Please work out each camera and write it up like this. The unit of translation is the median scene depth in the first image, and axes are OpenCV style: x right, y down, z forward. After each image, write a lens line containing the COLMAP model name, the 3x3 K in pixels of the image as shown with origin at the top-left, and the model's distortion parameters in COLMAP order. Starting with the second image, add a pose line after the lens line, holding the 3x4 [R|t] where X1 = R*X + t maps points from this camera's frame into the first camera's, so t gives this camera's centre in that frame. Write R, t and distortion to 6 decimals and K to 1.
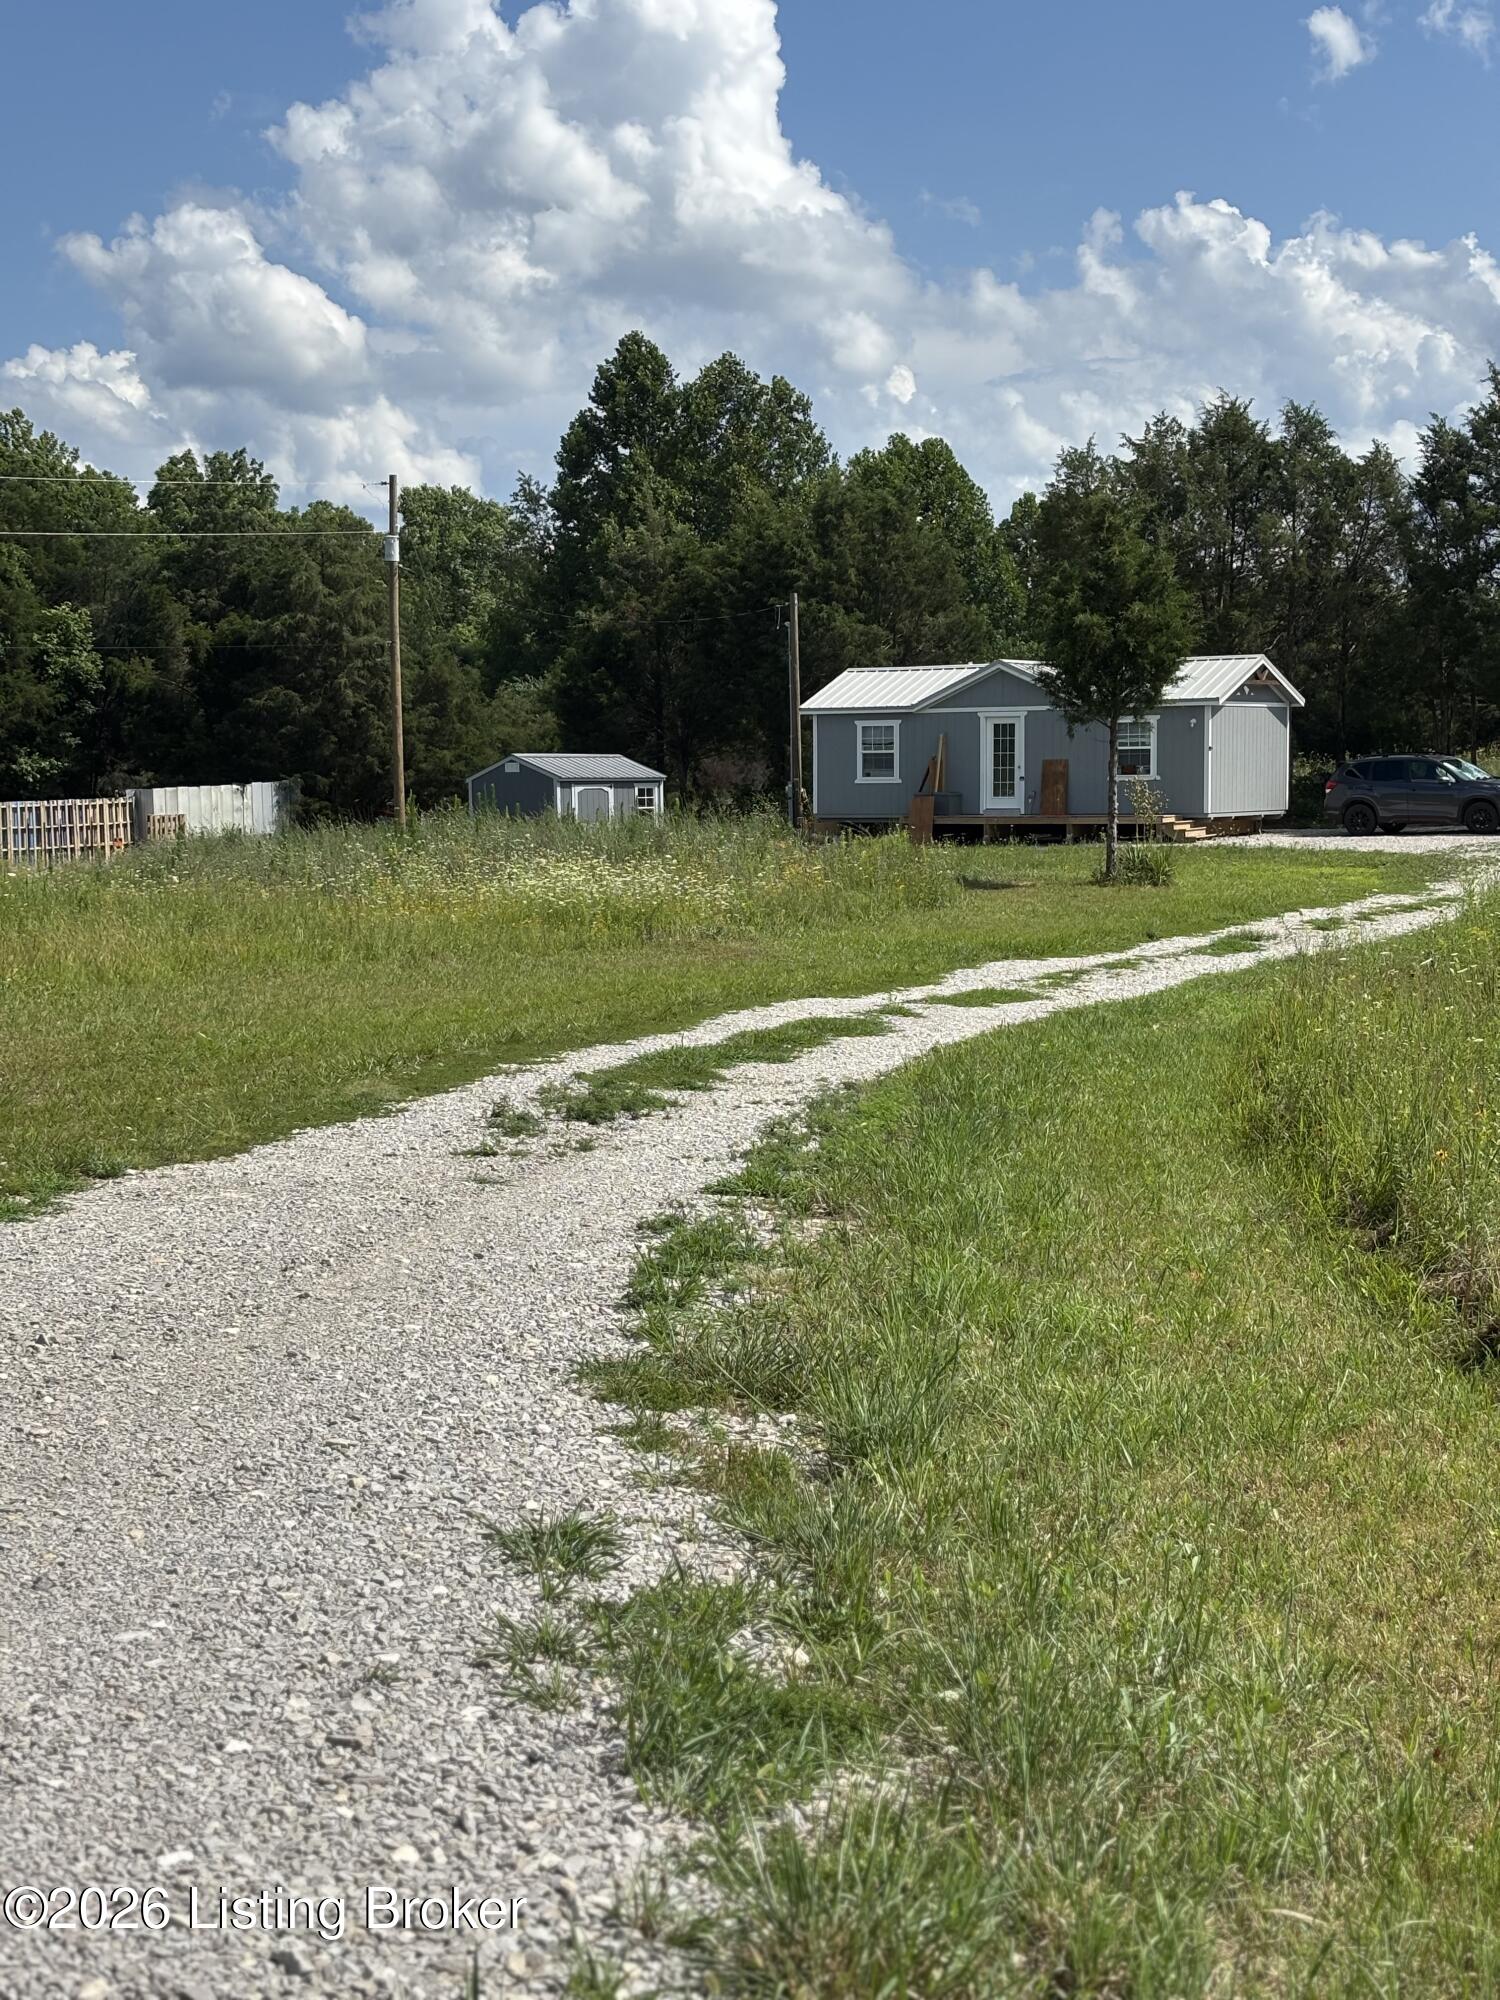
lens RADIAL K [[2992.5, 0, 742.1], [0, 2992.5, 1008.6], [0, 0, 1]] dist [0.196793, -0.852681]
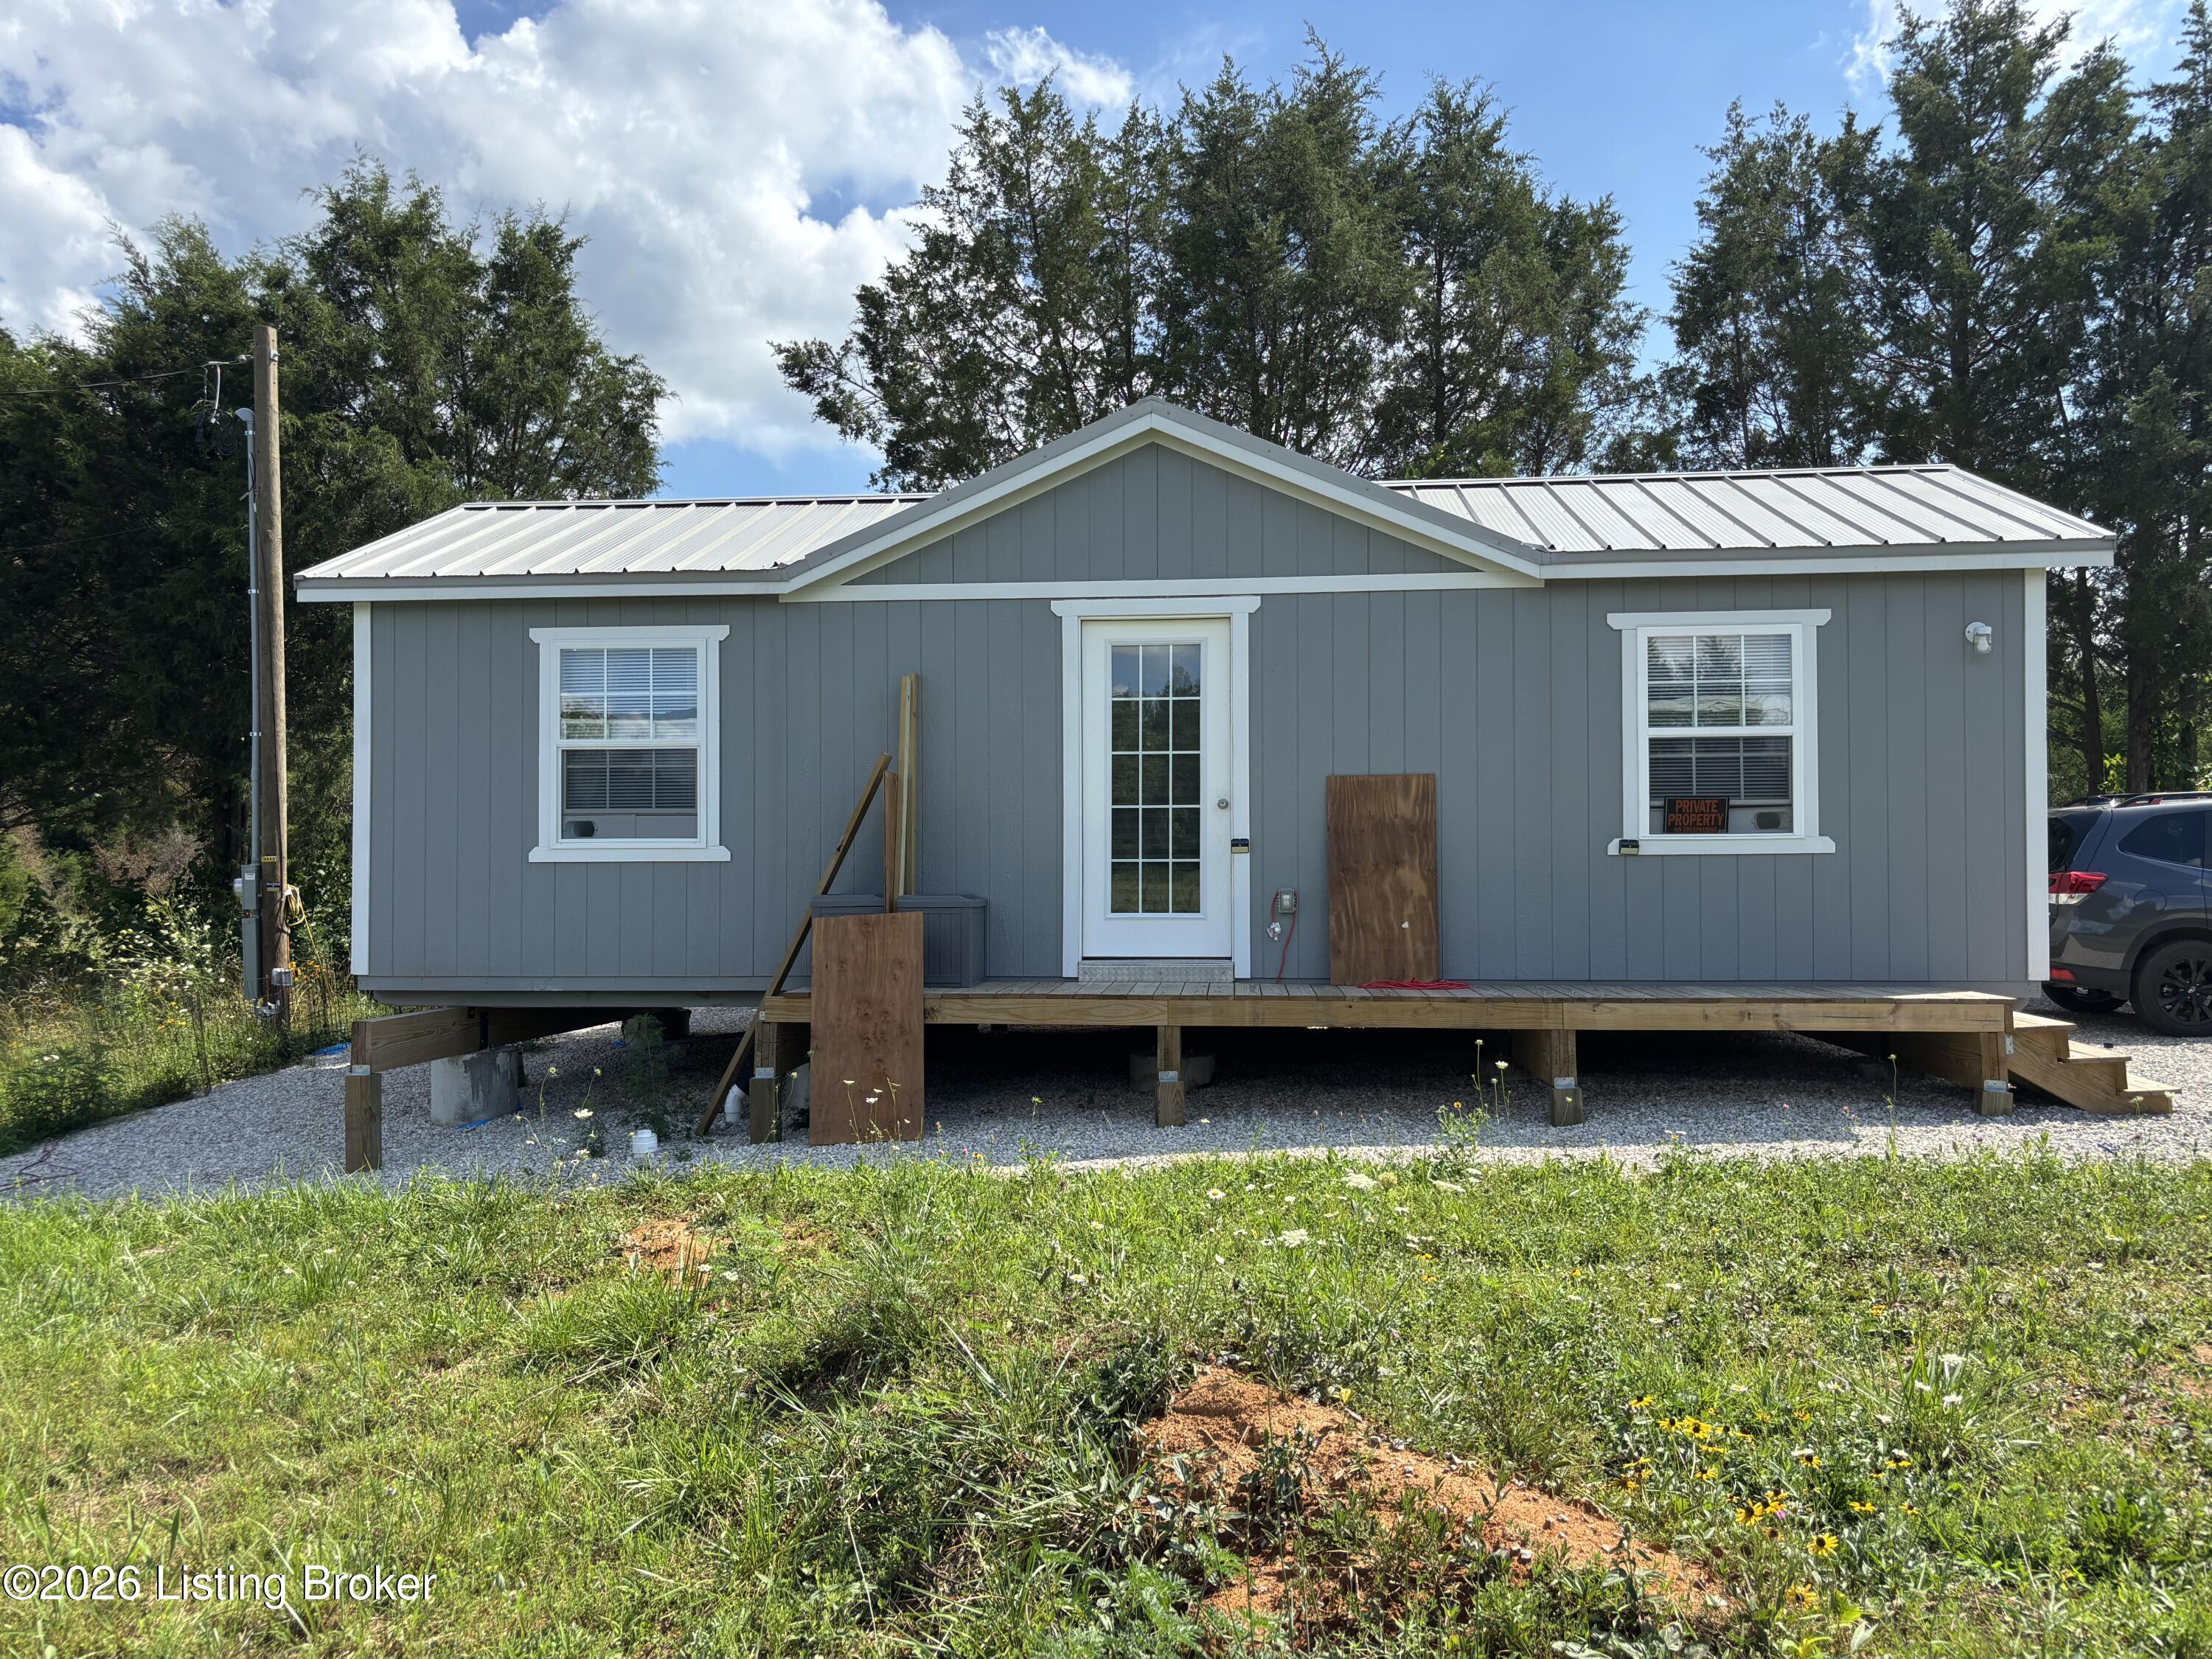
lens RADIAL K [[1667.7, 0, 1107.6], [0, 1667.7, 829.8], [0, 0, 1]] dist [0.052320, -0.071403]
pose [[0.880021, 0.017168, 0.474625, 0.012846], [0.033713, 0.994568, -0.098483, -0.065158], [-0.473737, 0.102668, 0.874661, 0.893660]]
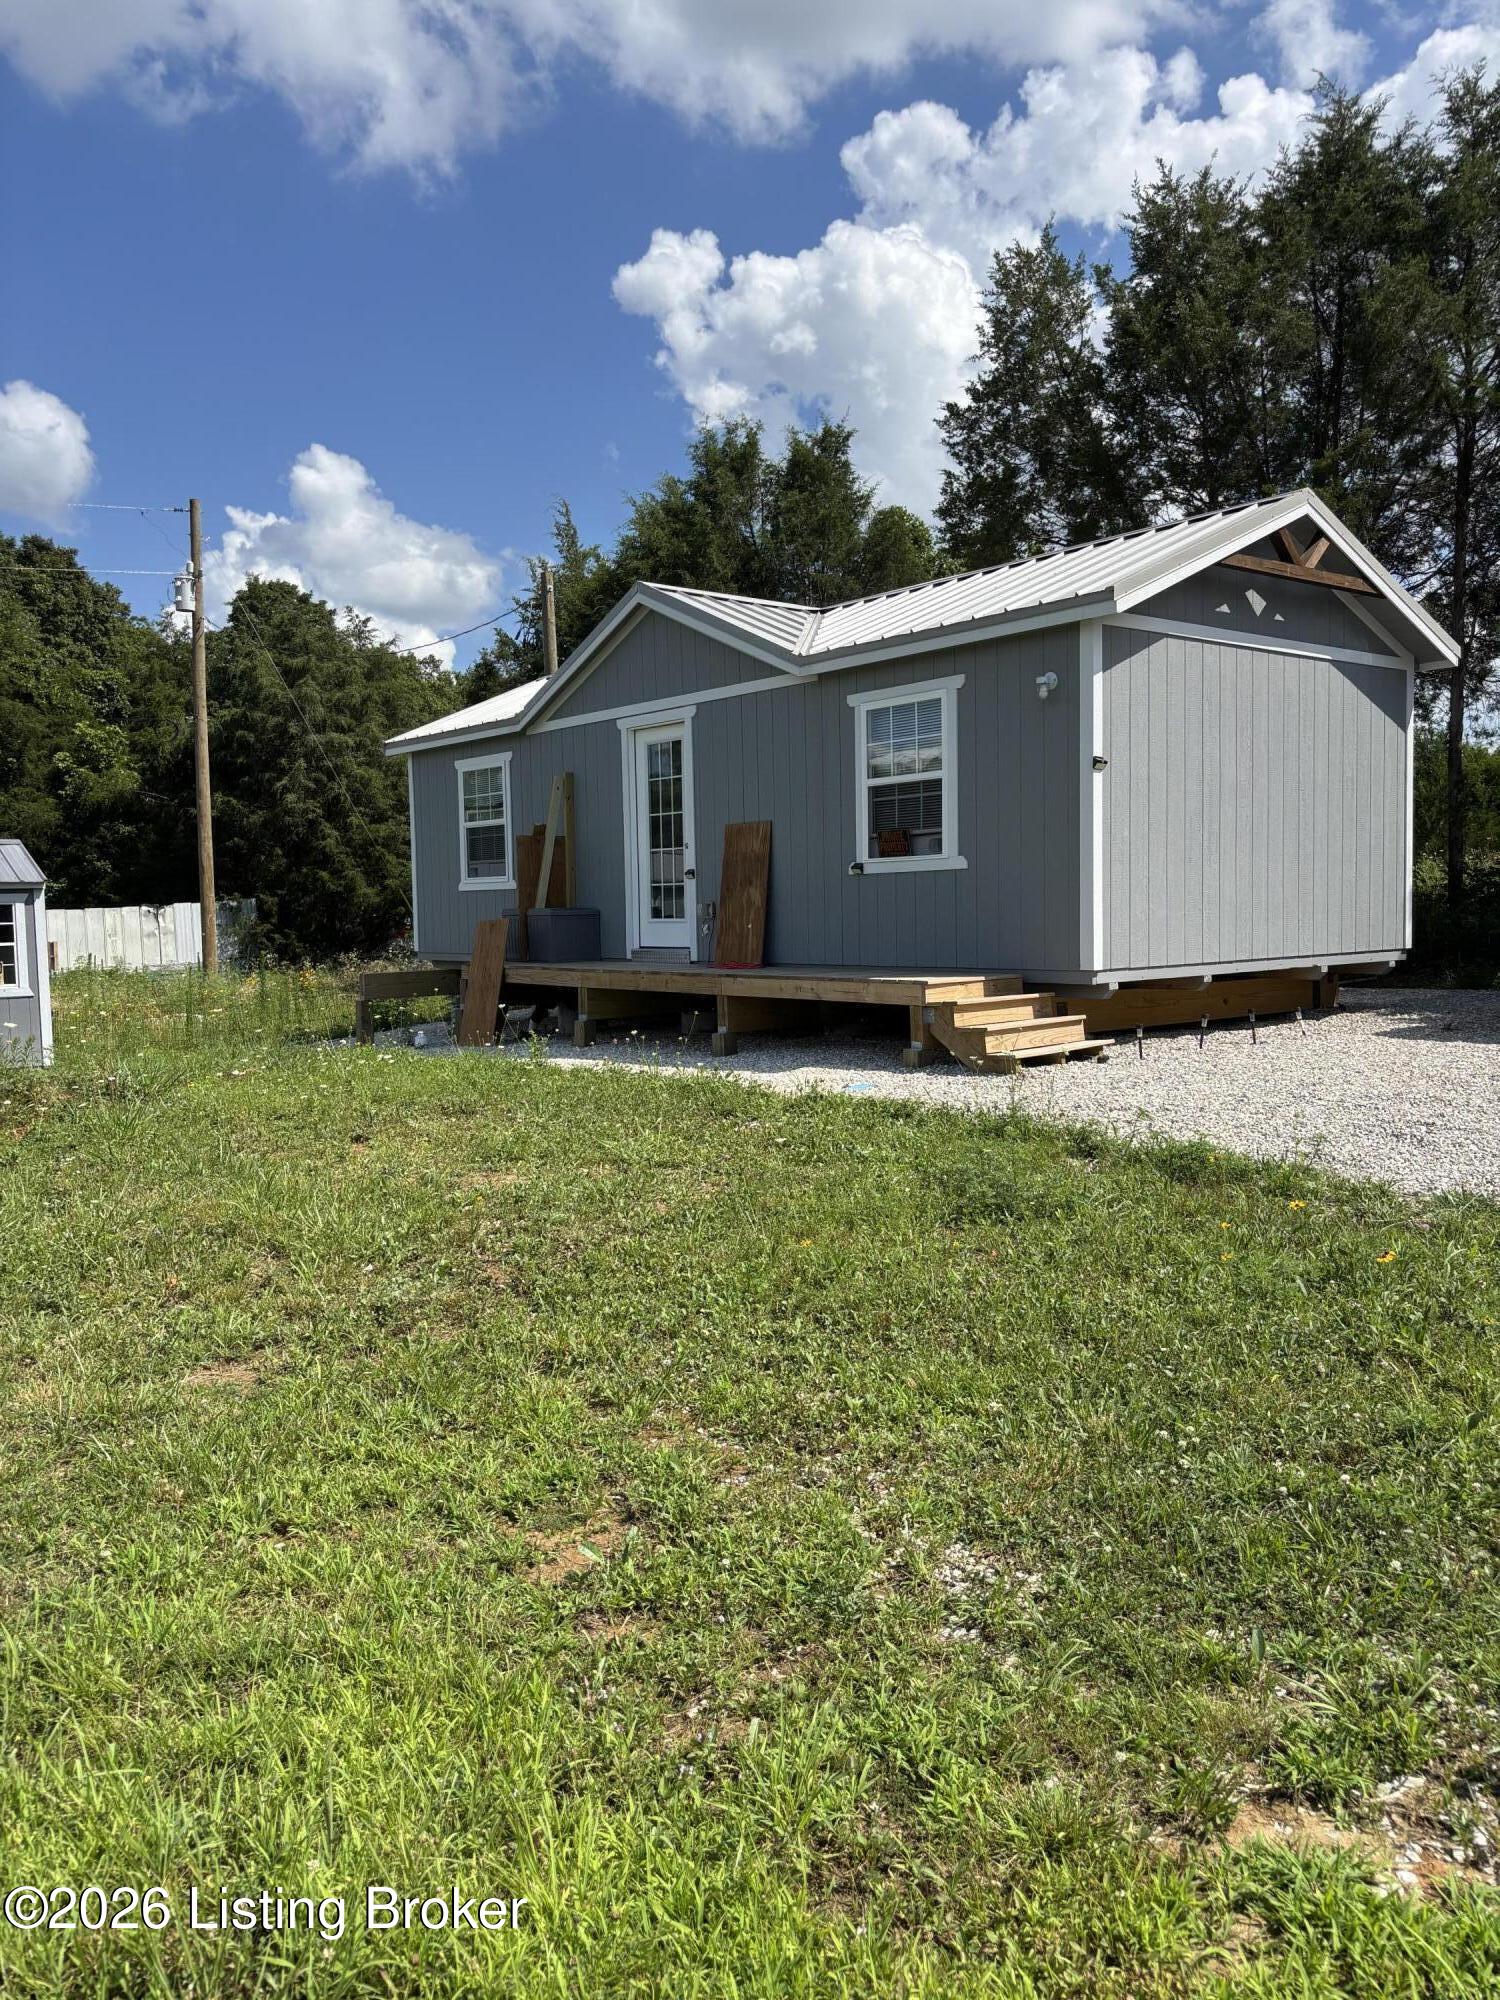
lens RADIAL K [[1515.9, 0, 760.3], [0, 1515.9, 996.2], [0, 0, 1]] dist [0.053482, -0.070670]
pose [[0.956491, 0.007024, -0.291678, 0.165152], [-0.010916, 0.999872, -0.011716, -0.058982], [0.291558, 0.014390, 0.956445, 0.823836]]
